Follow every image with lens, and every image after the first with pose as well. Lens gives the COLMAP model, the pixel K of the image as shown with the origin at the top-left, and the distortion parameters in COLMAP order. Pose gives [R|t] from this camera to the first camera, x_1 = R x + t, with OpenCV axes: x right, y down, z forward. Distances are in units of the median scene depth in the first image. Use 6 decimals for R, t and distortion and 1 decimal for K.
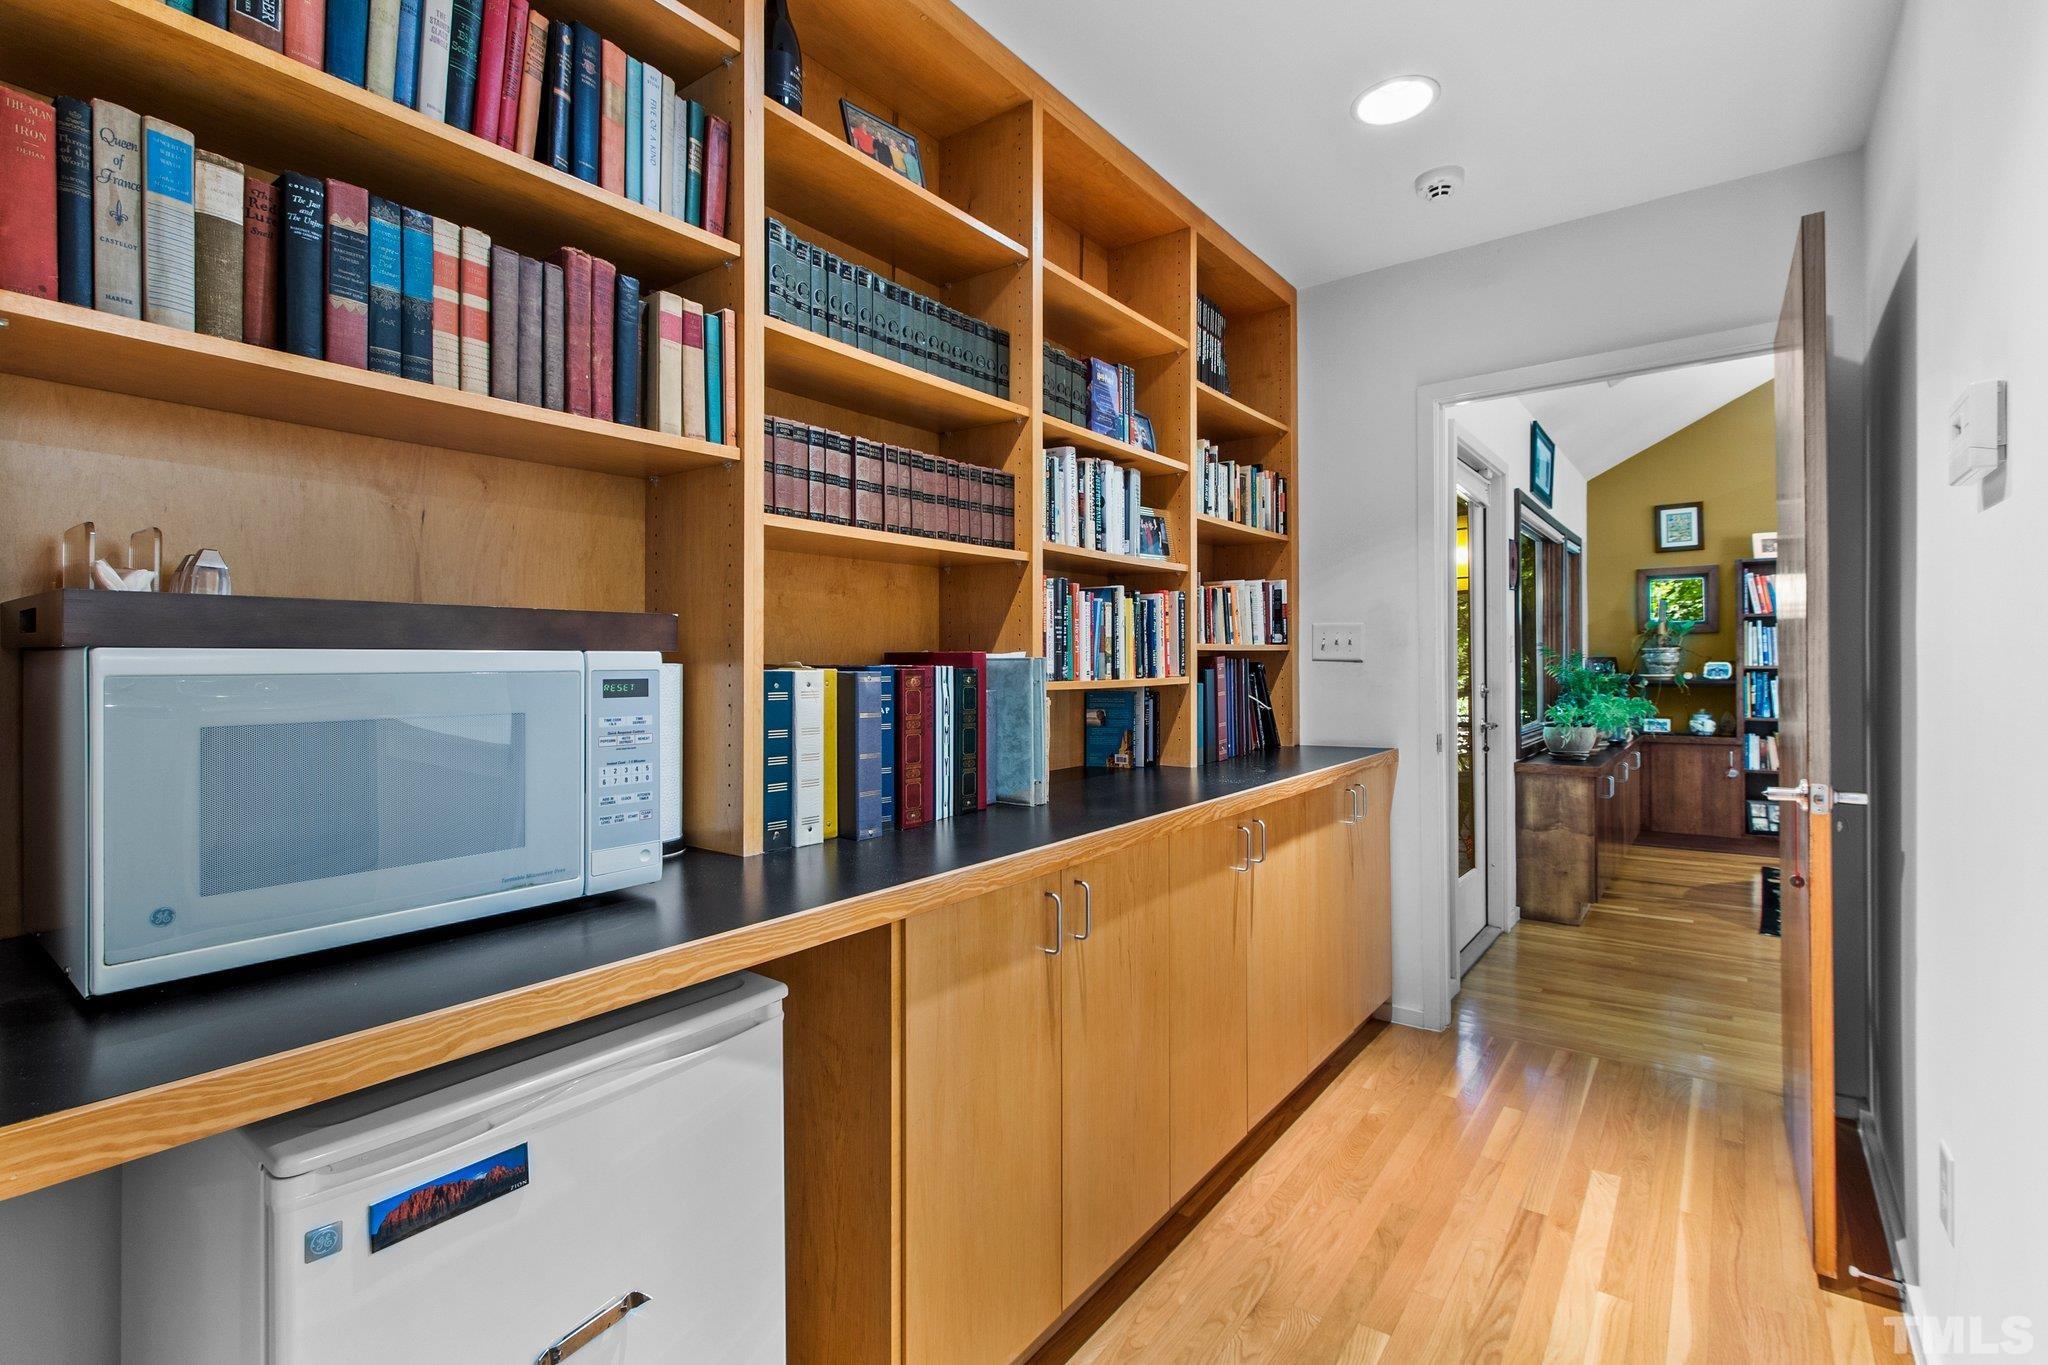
lens RADIAL K [[952.5, 0, 1020.3], [0, 952.5, 665.2], [0, 0, 1]] dist [0.000205, -0.000207]
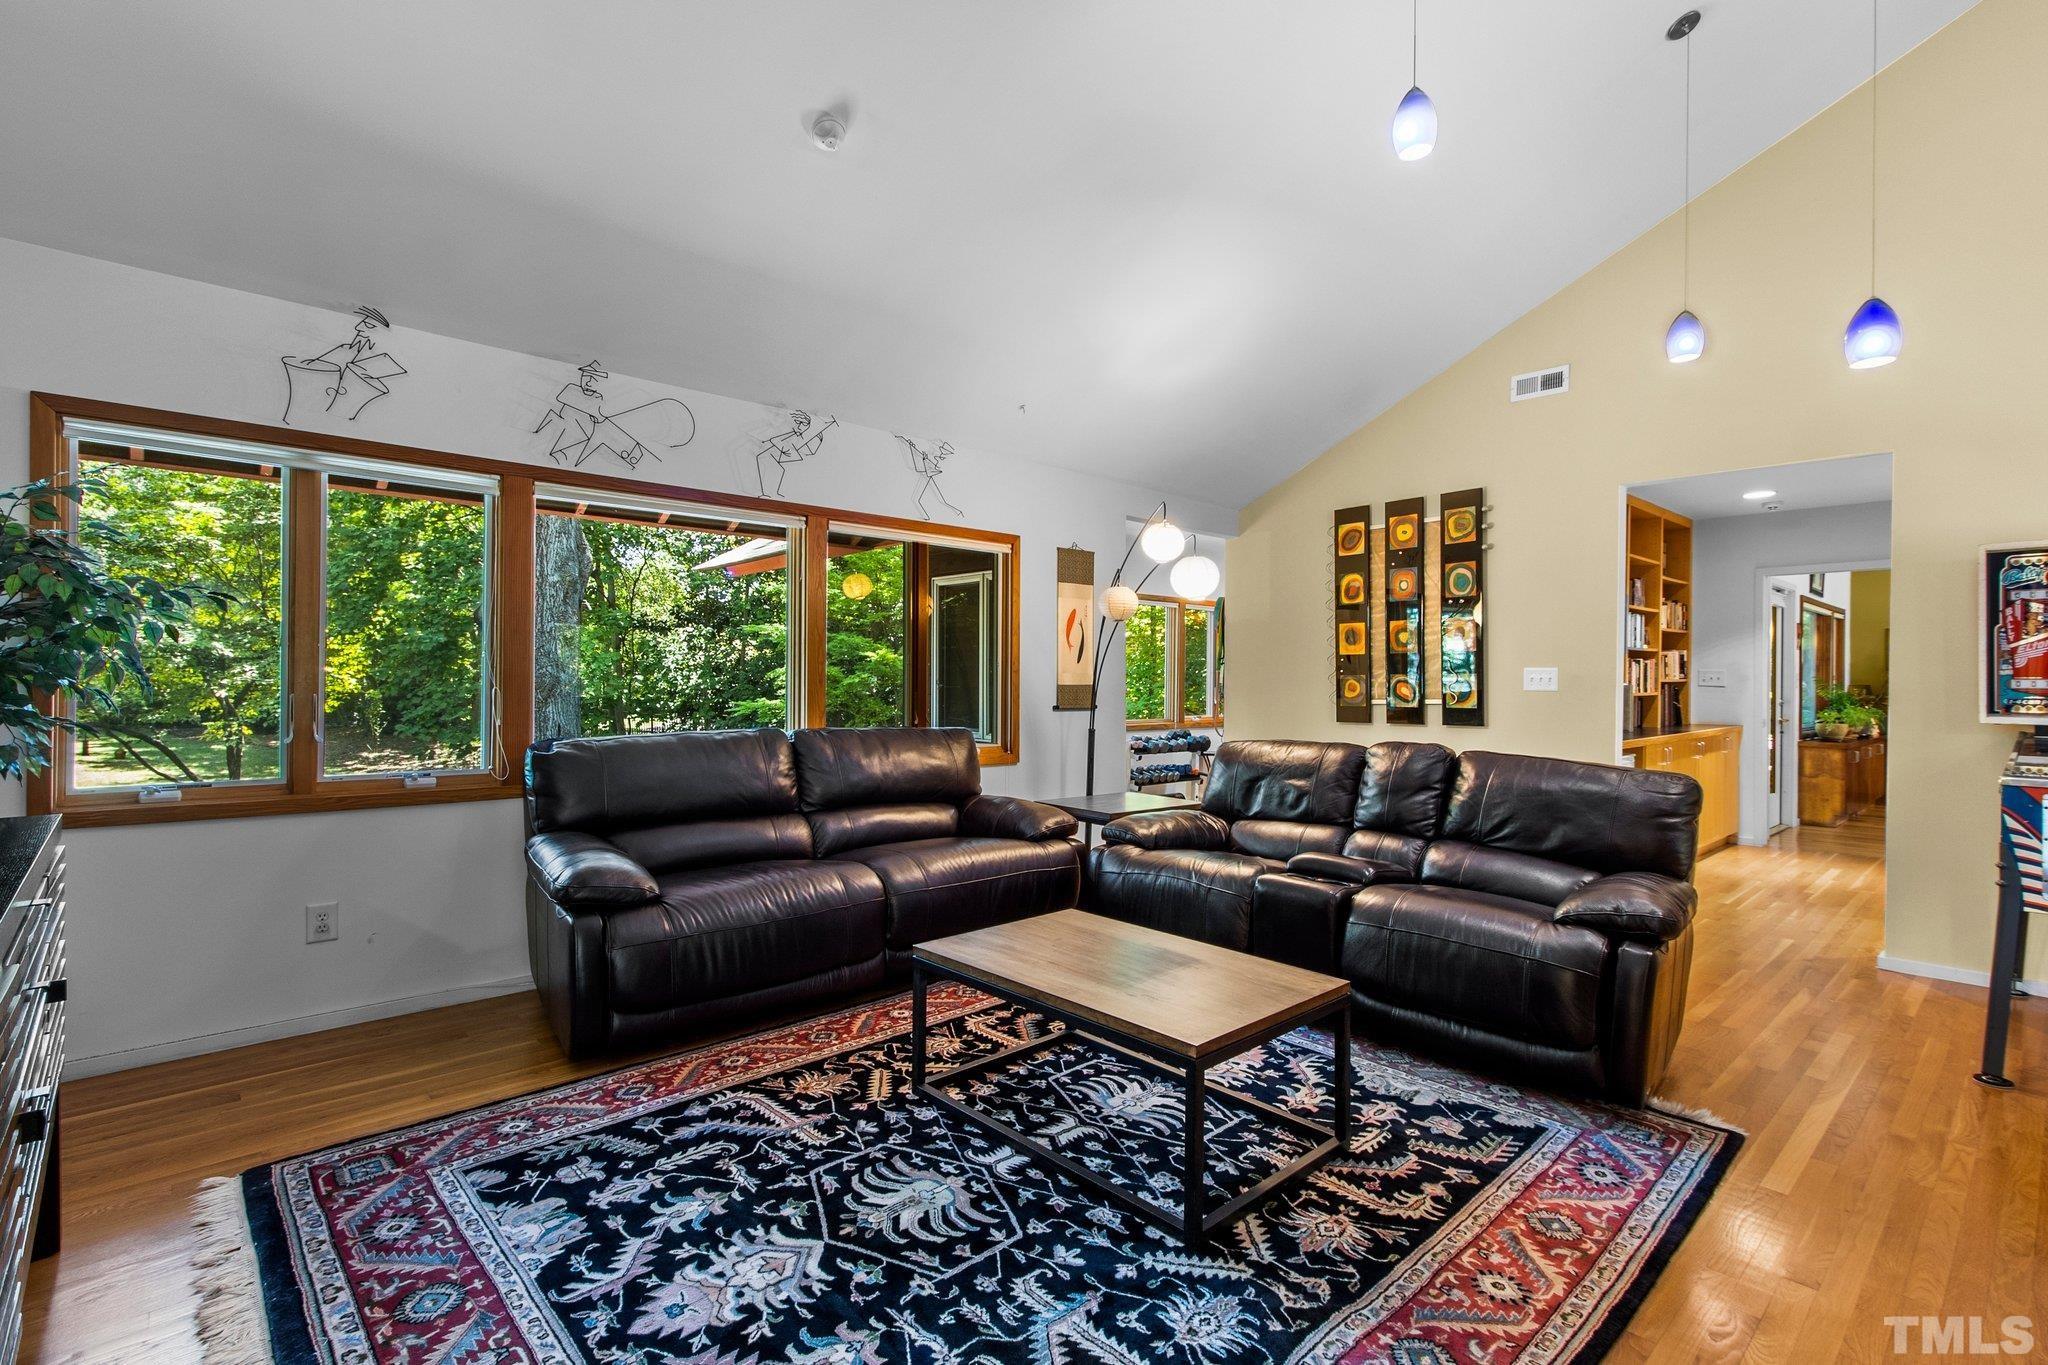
lens RADIAL K [[952.5, 0, 1027.9], [0, 952.5, 689.5], [0, 0, 1]] dist [0.000205, -0.000207]
pose [[0.982073, 0.013574, -0.188011, -0.641523], [-0.012431, 0.999896, 0.007259, 0.005312], [0.188090, -0.004792, 0.982140, -1.168562]]
